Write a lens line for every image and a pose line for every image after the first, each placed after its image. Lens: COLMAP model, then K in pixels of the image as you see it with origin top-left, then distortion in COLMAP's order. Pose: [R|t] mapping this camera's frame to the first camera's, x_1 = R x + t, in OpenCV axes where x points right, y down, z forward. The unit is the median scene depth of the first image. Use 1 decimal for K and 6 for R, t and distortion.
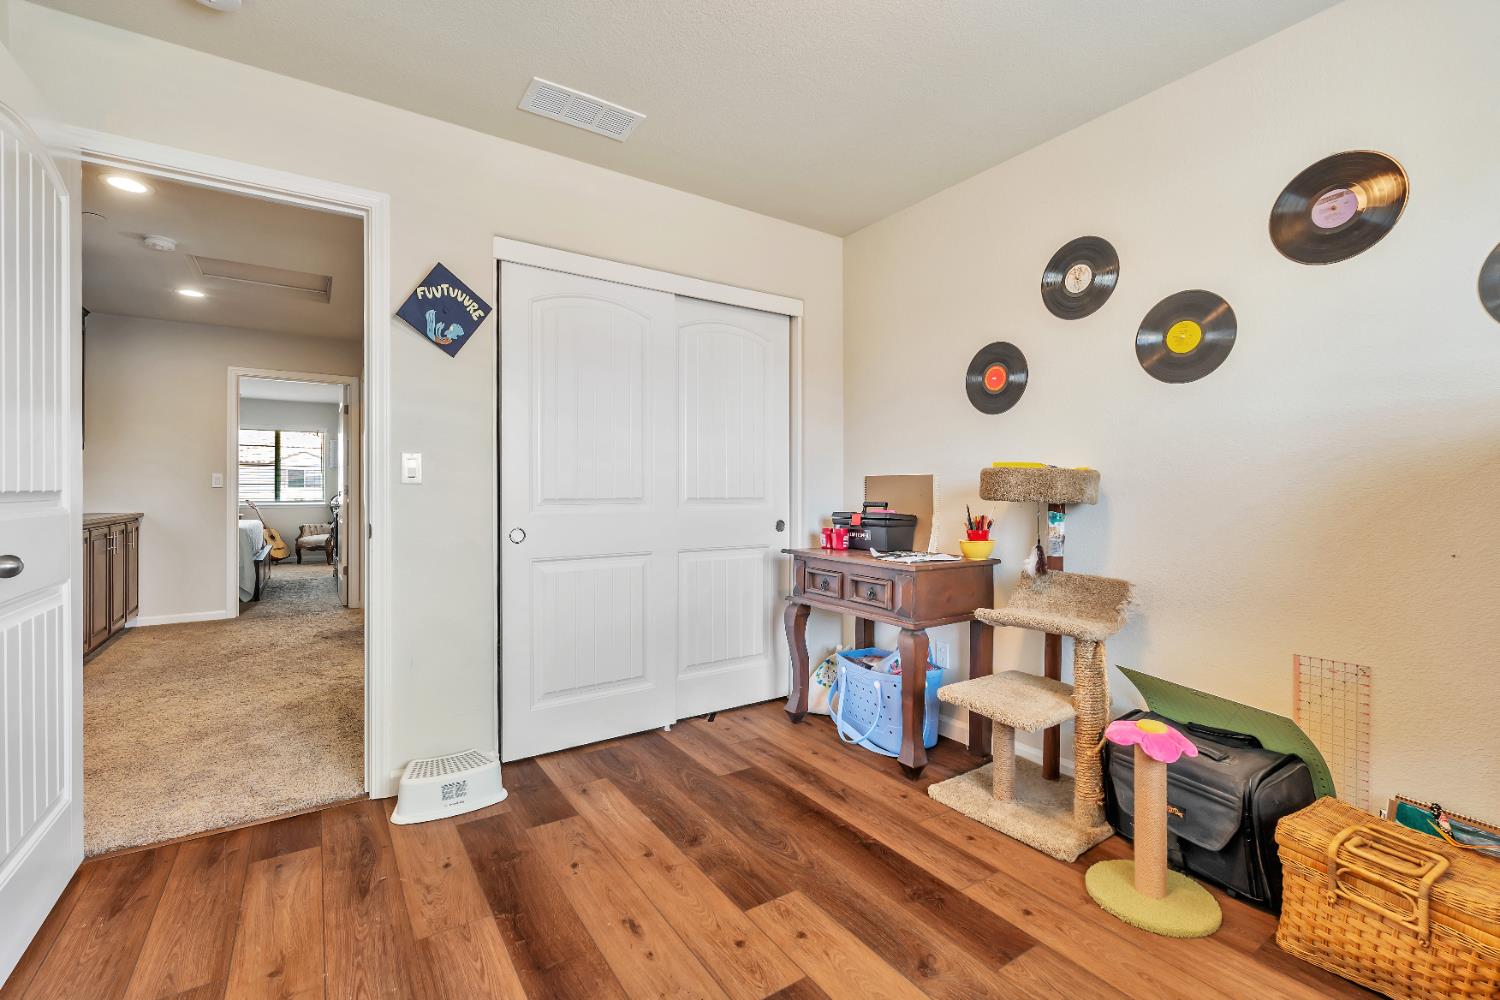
lens RADIAL K [[660.8, 0, 755.2], [0, 660.8, 493.3], [0, 0, 1]] dist [-0.006539, 0.001455]
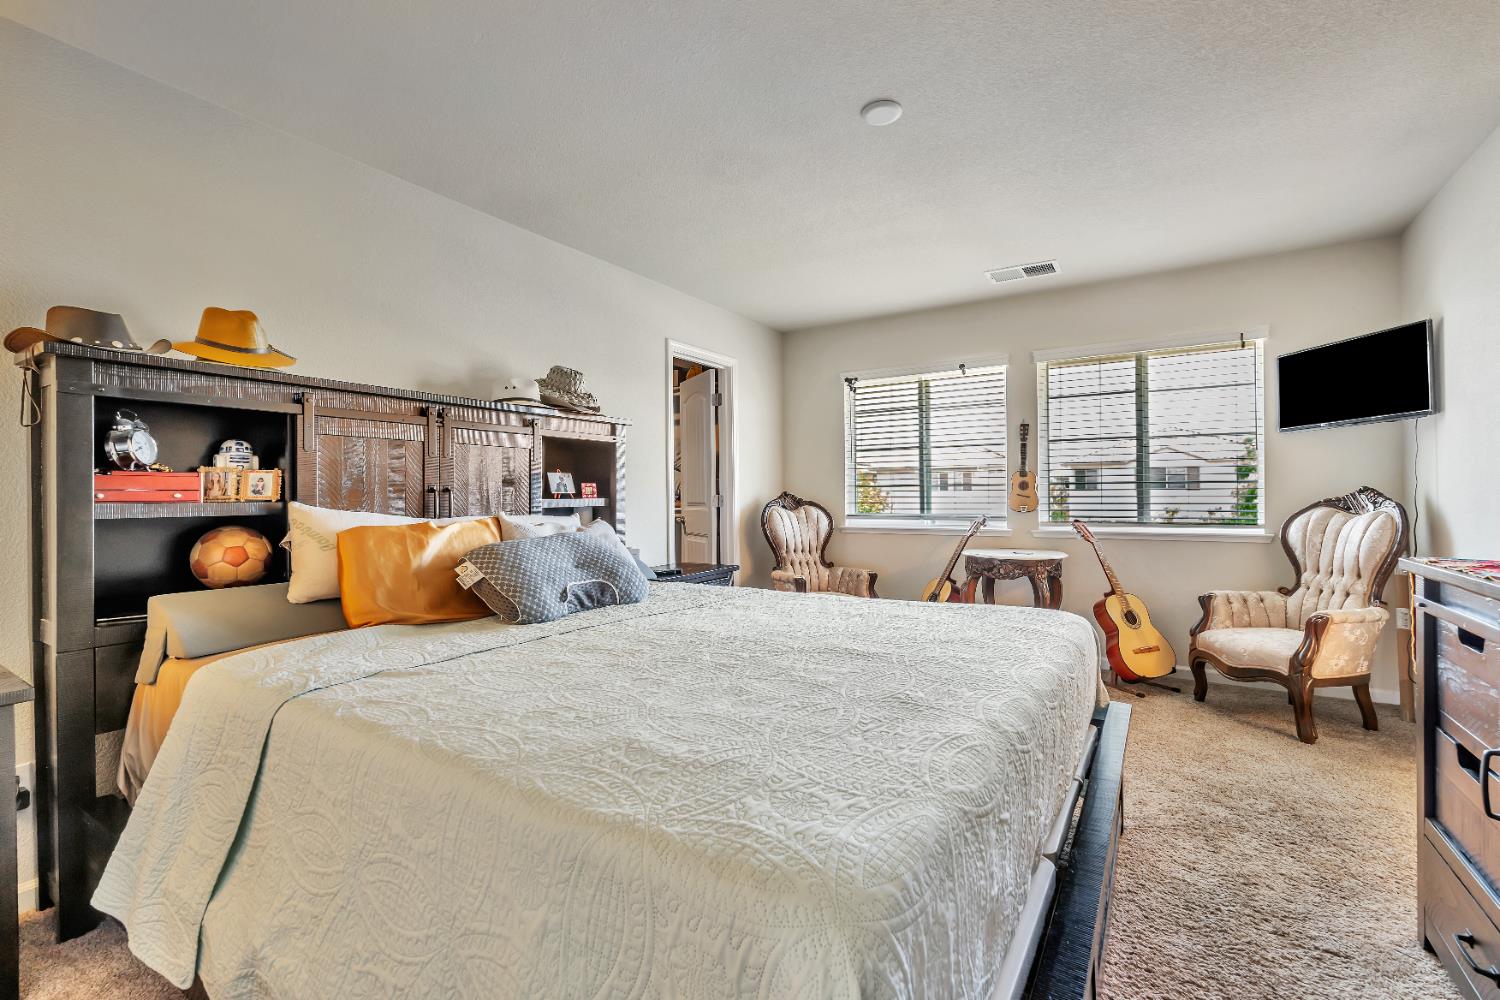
lens RADIAL K [[660.8, 0, 750.7], [0, 660.8, 495.0], [0, 0, 1]] dist [-0.006539, 0.001455]
pose [[0.400445, -0.005248, -0.916306, -0.654467], [0.000835, 0.999985, -0.005362, -0.005637], [0.916320, 0.001382, 0.400444, 0.897933]]
